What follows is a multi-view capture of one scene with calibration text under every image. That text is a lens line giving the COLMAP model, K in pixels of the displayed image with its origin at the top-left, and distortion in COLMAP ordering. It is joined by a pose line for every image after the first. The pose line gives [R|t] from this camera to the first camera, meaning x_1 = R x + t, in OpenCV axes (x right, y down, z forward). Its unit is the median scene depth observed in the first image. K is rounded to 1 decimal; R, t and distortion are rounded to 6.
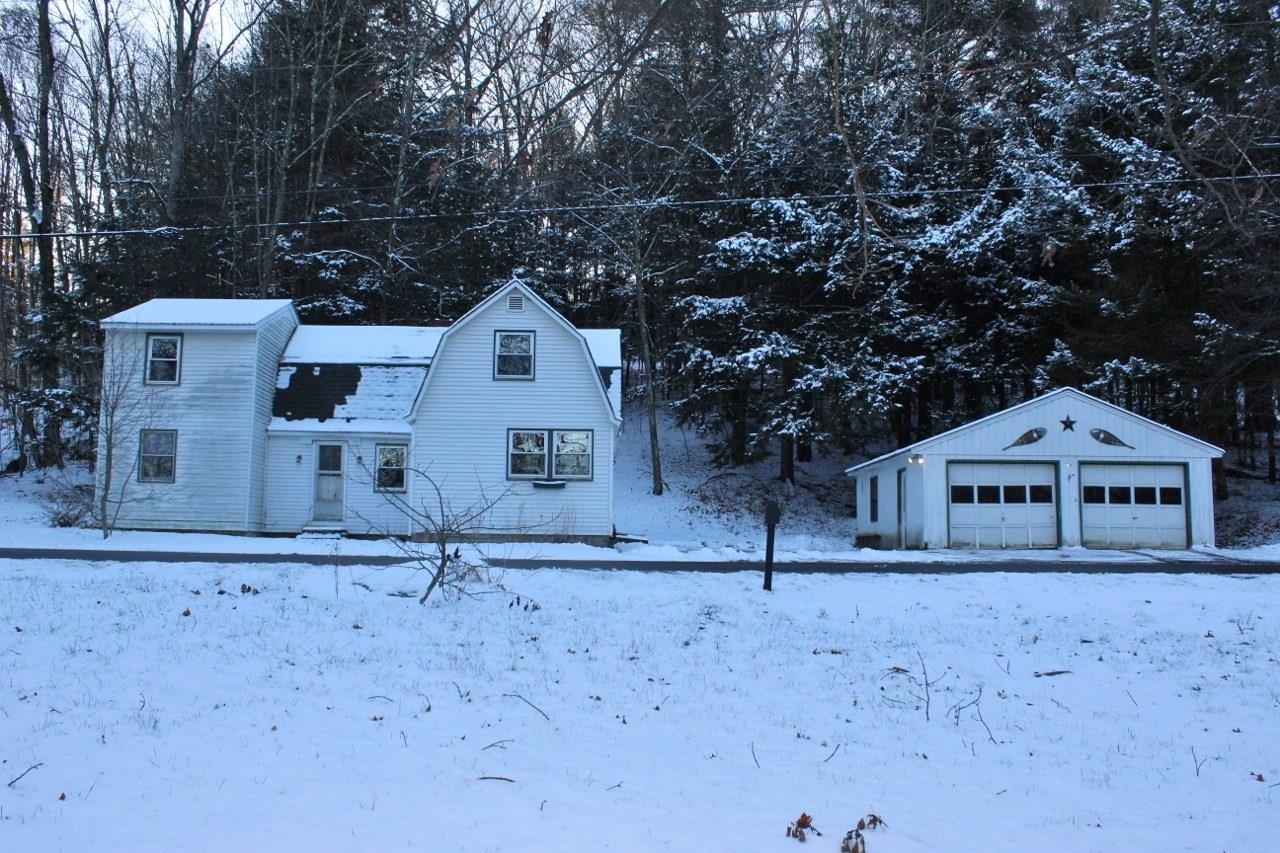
lens RADIAL K [[1072.8, 0, 640.0], [0, 1072.8, 446.8], [0, 0, 1]] dist [-0.155826, 0.136990]
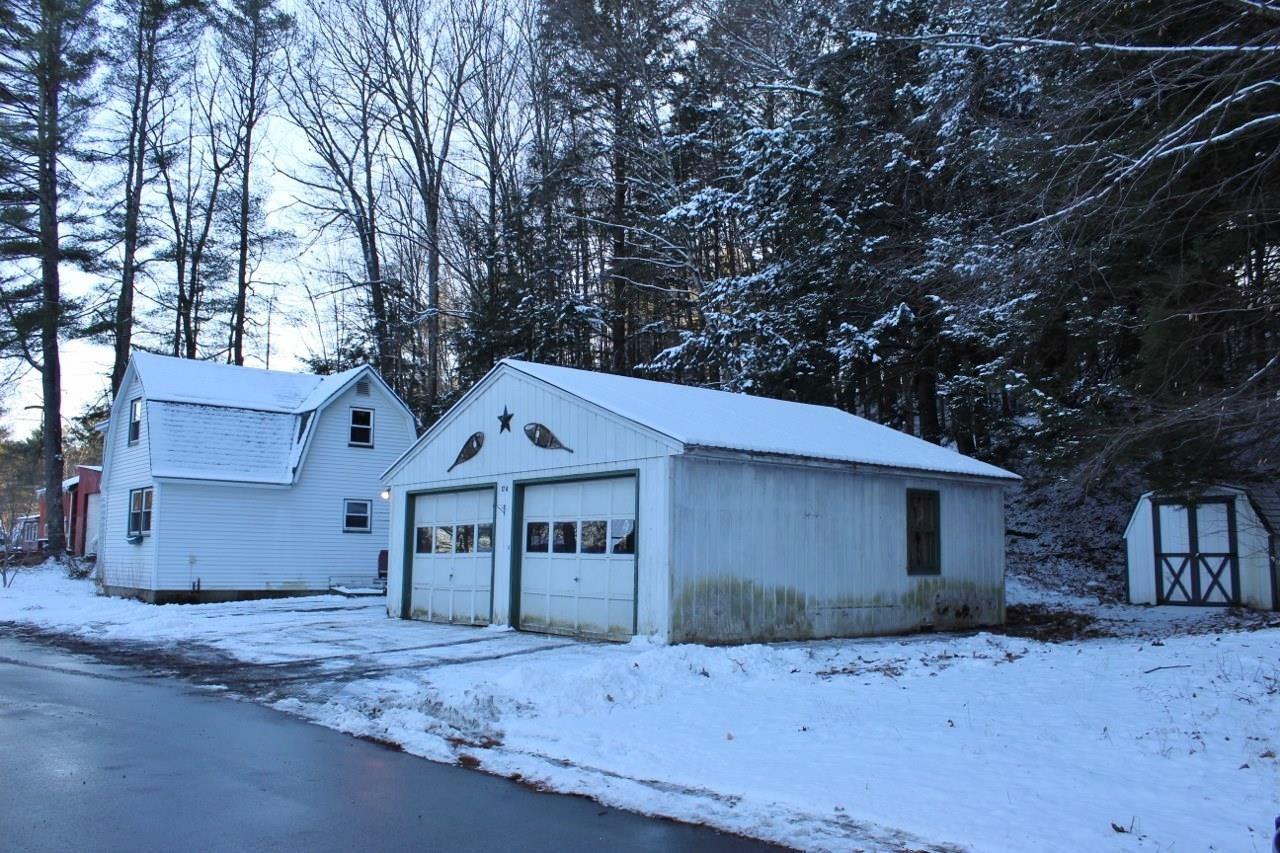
lens RADIAL K [[1072.8, 0, 640.0], [0, 1072.8, 446.8], [0, 0, 1]] dist [-0.155826, 0.136990]
pose [[0.619536, -0.089440, -0.779856, 0.932658], [0.076468, 0.995639, -0.053440, 0.031962], [0.781235, -0.026526, 0.623673, 0.676890]]
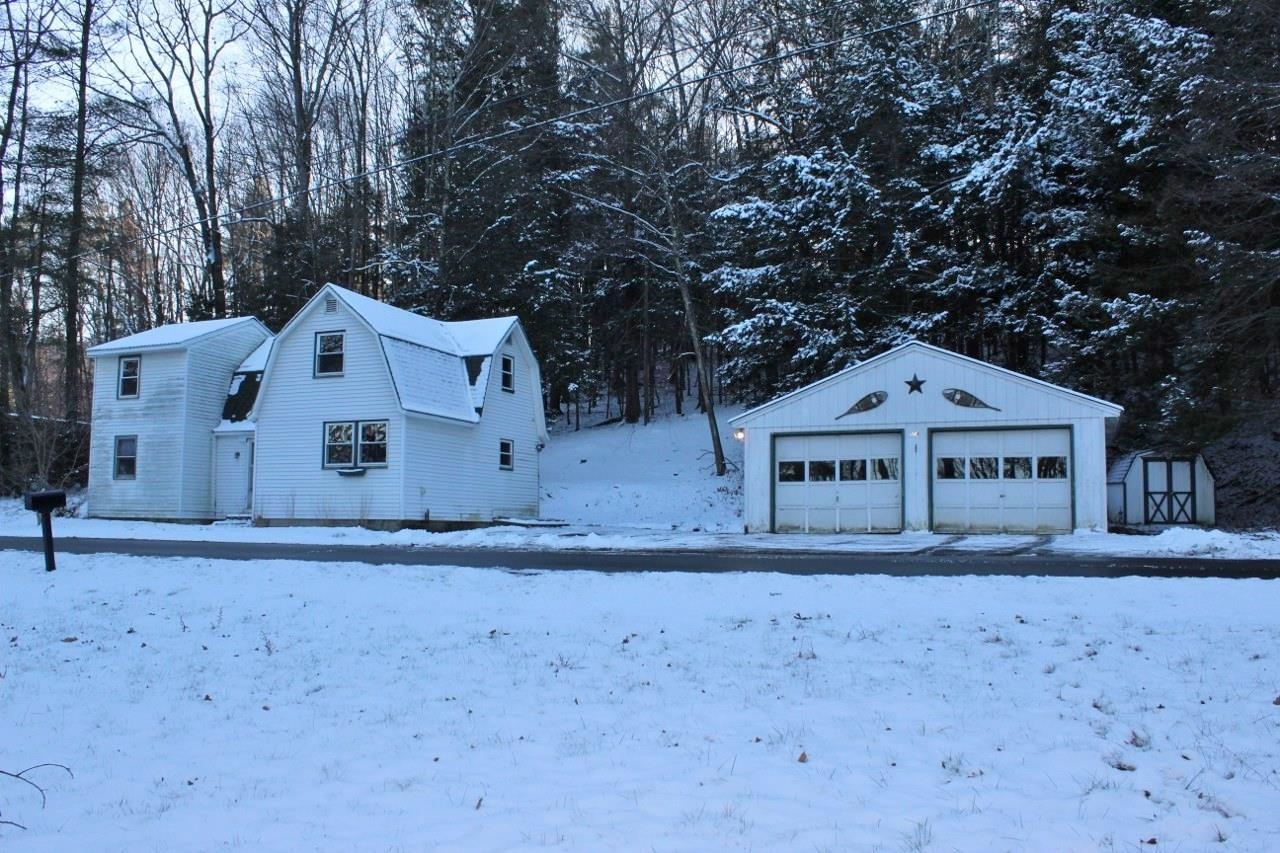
lens RADIAL K [[1072.8, 0, 640.0], [0, 1072.8, 446.8], [0, 0, 1]] dist [-0.155826, 0.136990]
pose [[0.912162, -0.035149, -0.408321, 0.552166], [0.042497, 0.999057, 0.008934, 0.010873], [0.407621, -0.025501, 0.912795, 0.133592]]
